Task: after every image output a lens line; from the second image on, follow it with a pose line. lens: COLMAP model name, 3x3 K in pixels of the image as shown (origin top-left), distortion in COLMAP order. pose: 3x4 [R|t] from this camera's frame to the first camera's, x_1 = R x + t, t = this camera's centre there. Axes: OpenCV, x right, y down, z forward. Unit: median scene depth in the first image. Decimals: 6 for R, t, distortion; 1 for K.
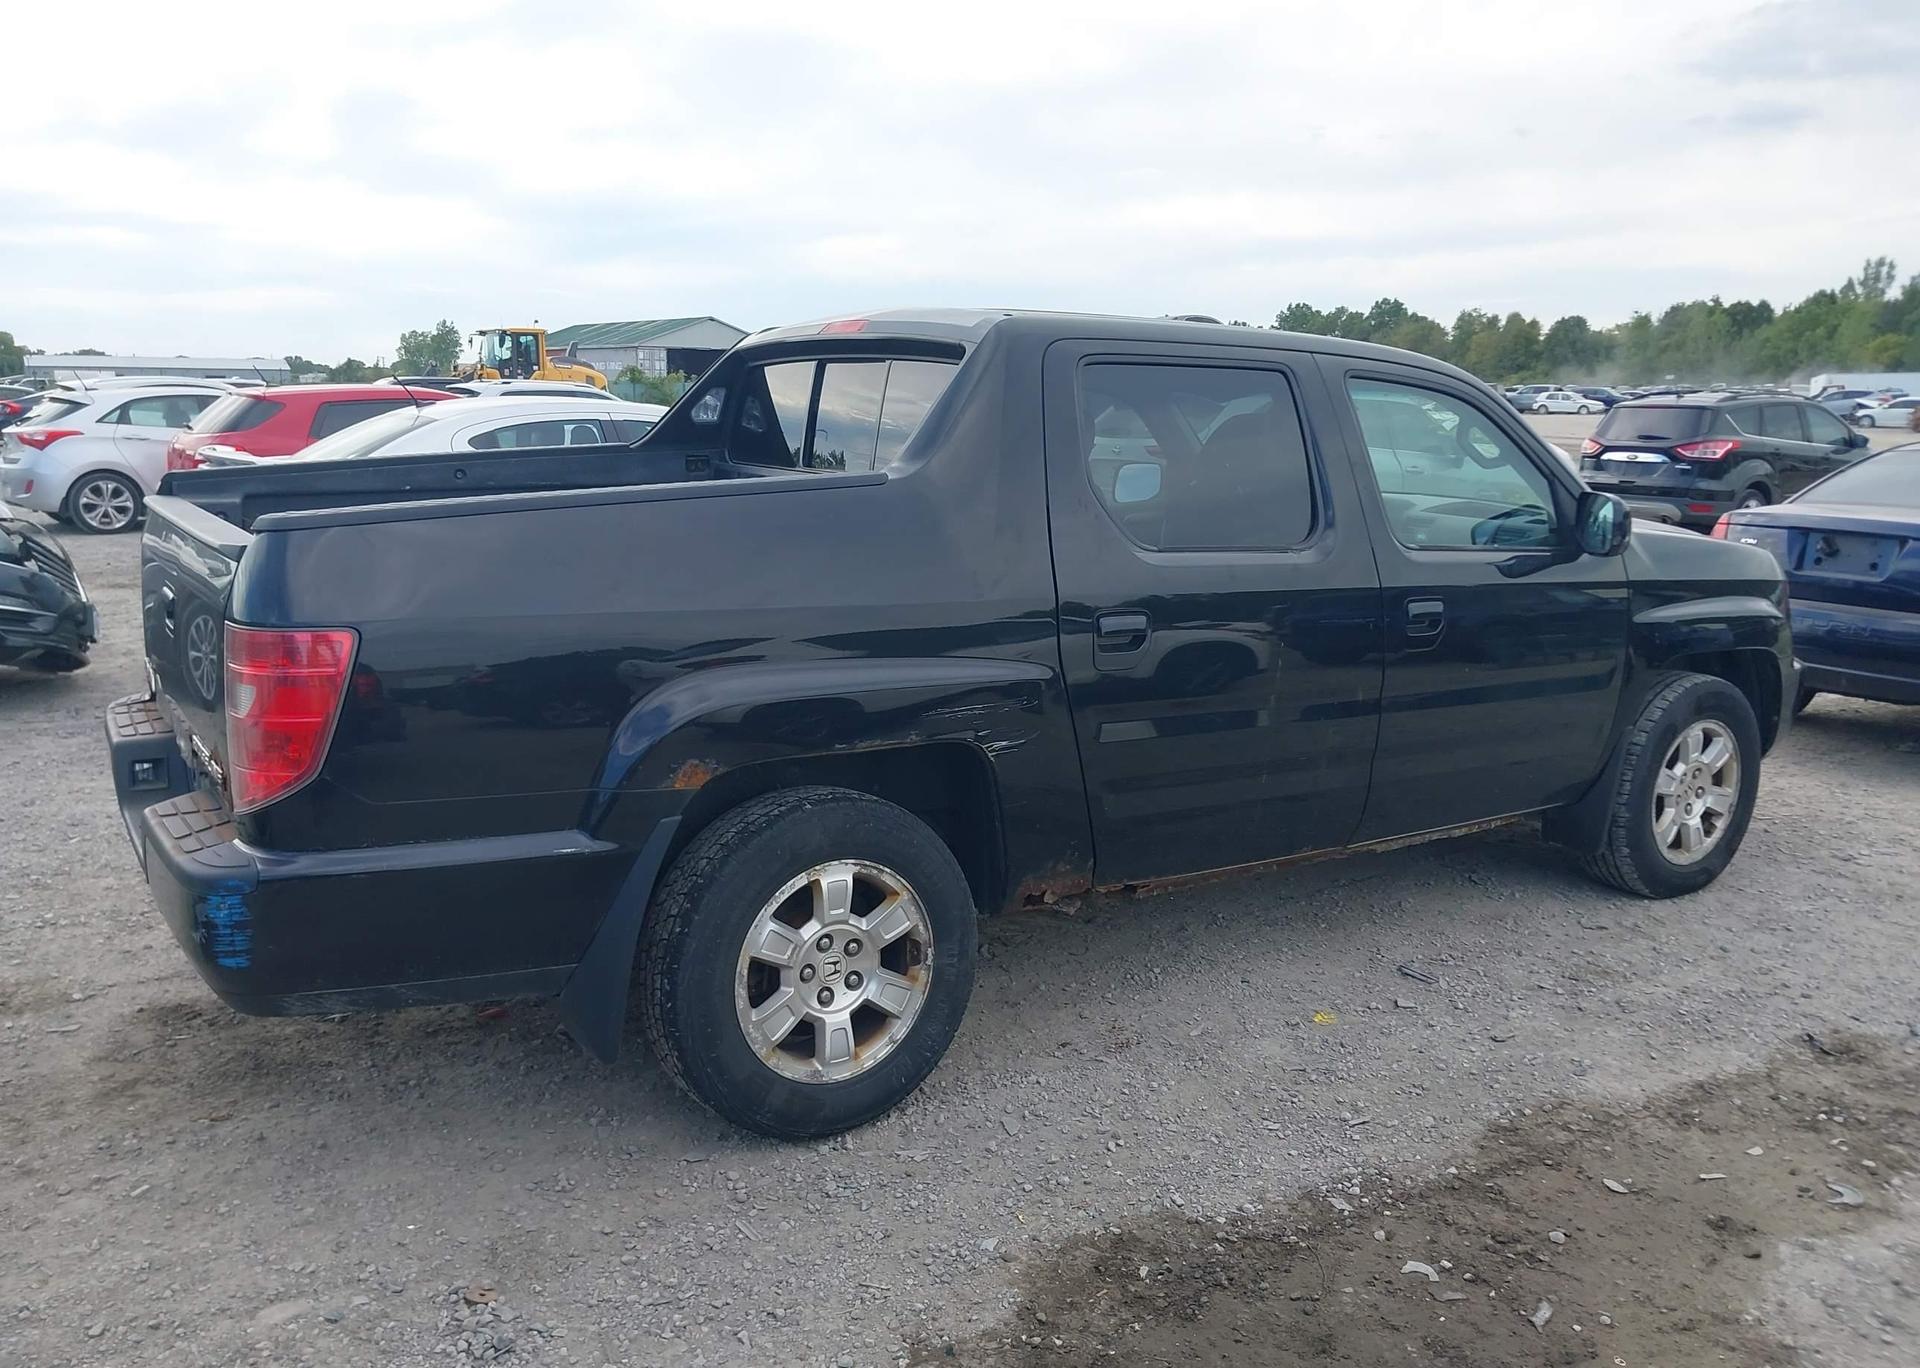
lens RADIAL K [[1498.3, 0, 960.0], [0, 1498.3, 684.0], [0, 0, 1]] dist [0.029230, -0.026500]
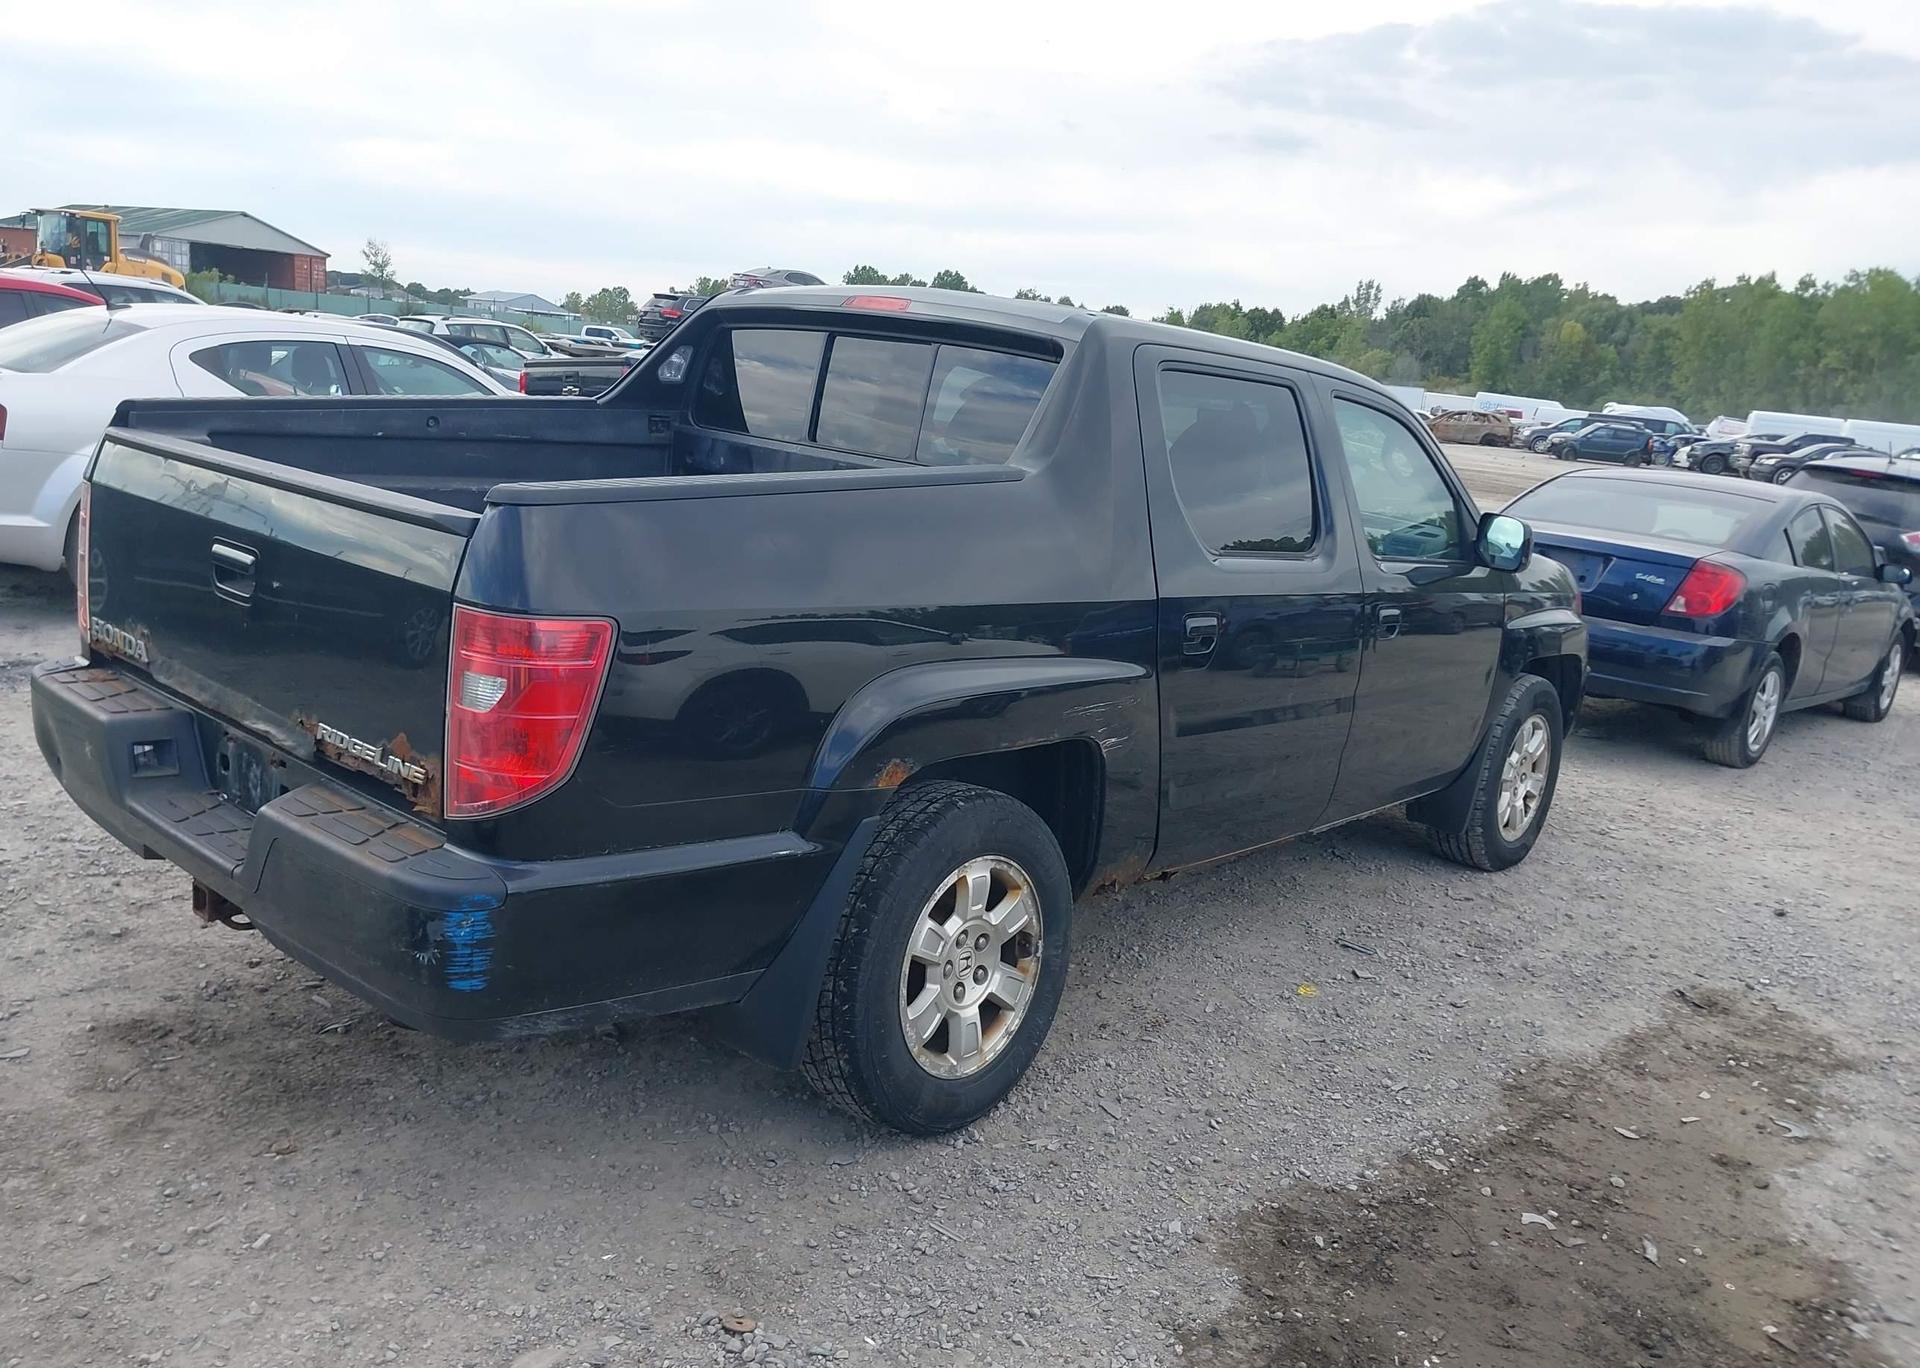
lens RADIAL K [[1488.3, 0, 960.7], [0, 1488.3, 701.0], [0, 0, 1]] dist [0.043171, -0.044710]
pose [[0.957975, 0.022002, 0.286007, -0.370464], [-0.034289, 0.998688, 0.038023, -0.022785], [-0.284796, -0.046232, 0.957473, 0.056144]]
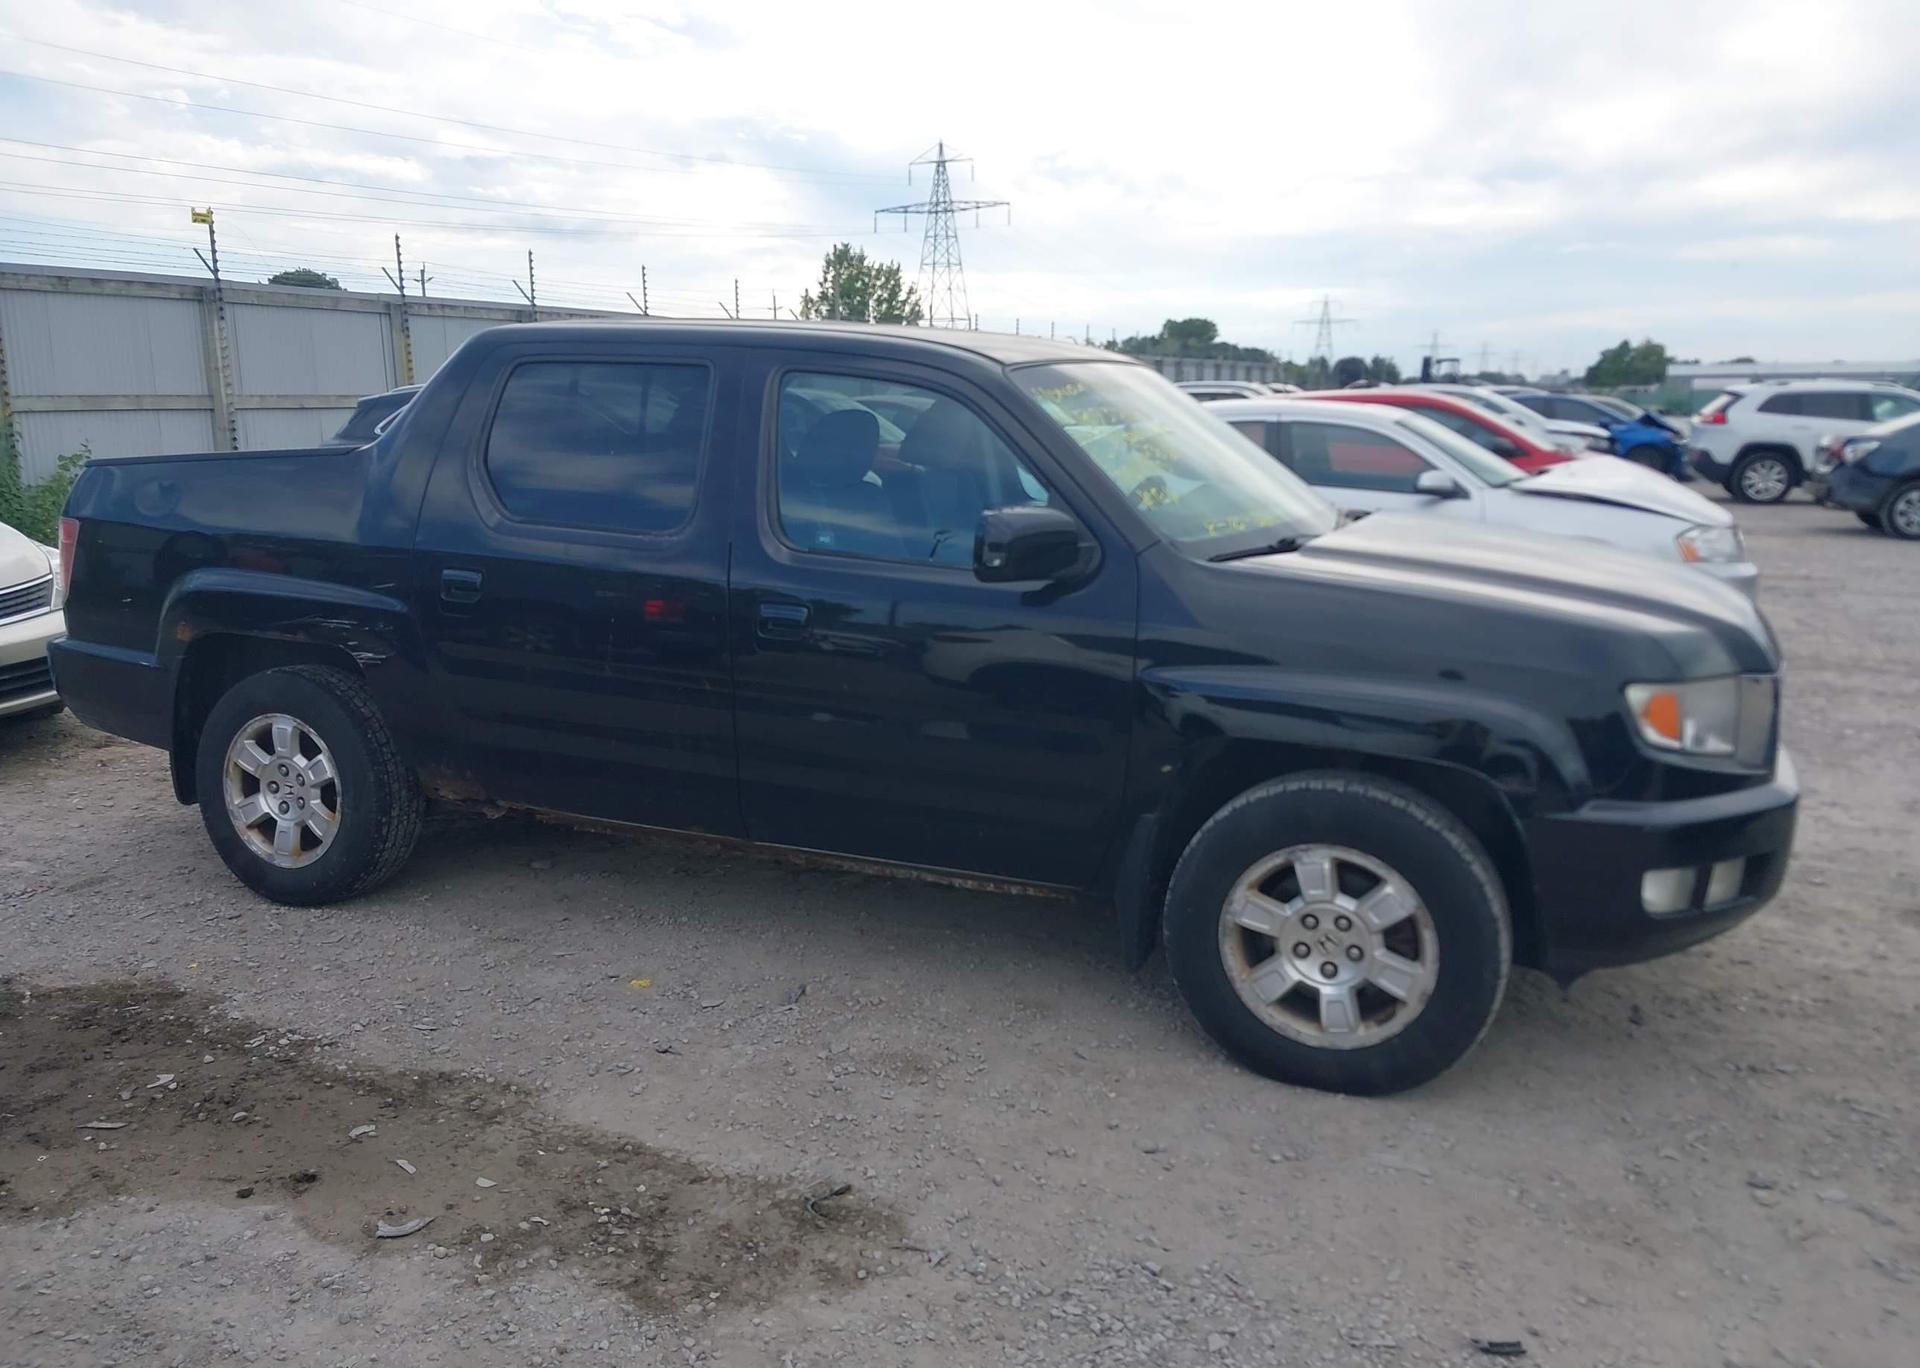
lens RADIAL K [[1512.2, 0, 970.3], [0, 1512.2, 680.5], [0, 0, 1]] dist [0.029654, -0.040309]
pose [[0.552224, 0.142020, -0.821510, 1.439698], [-0.149240, 0.986307, 0.070190, -0.112892], [0.820229, 0.083841, 0.565858, 0.690720]]
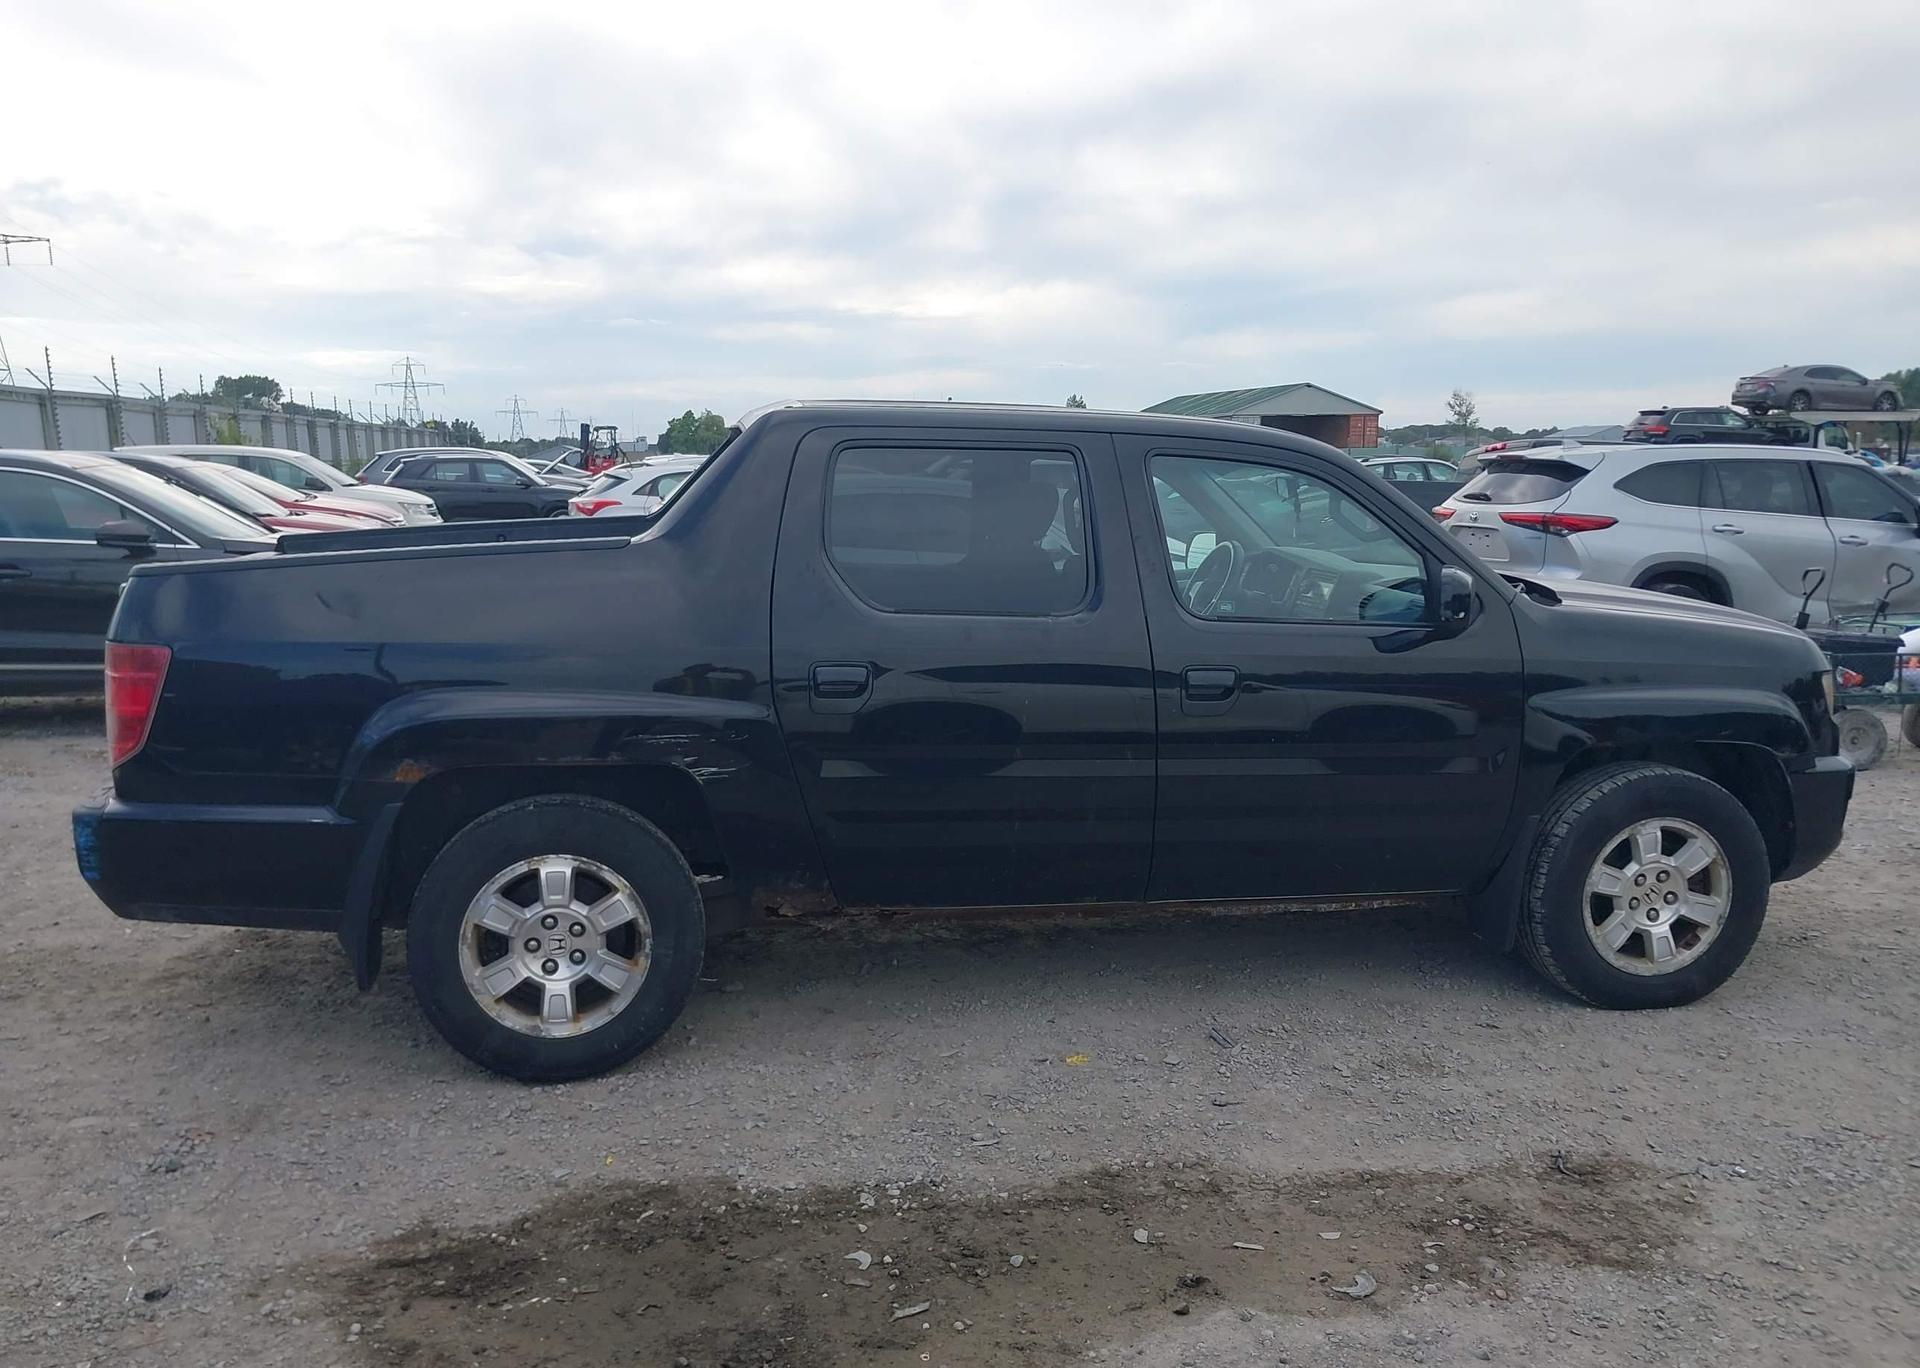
lens RADIAL K [[1512.2, 0, 970.3], [0, 1512.2, 680.5], [0, 0, 1]] dist [0.029654, -0.040309]
pose [[0.923245, 0.043930, -0.381693, 0.674639], [-0.061621, 0.997512, -0.034244, -0.002533], [0.379239, 0.055136, 0.923655, -0.022053]]
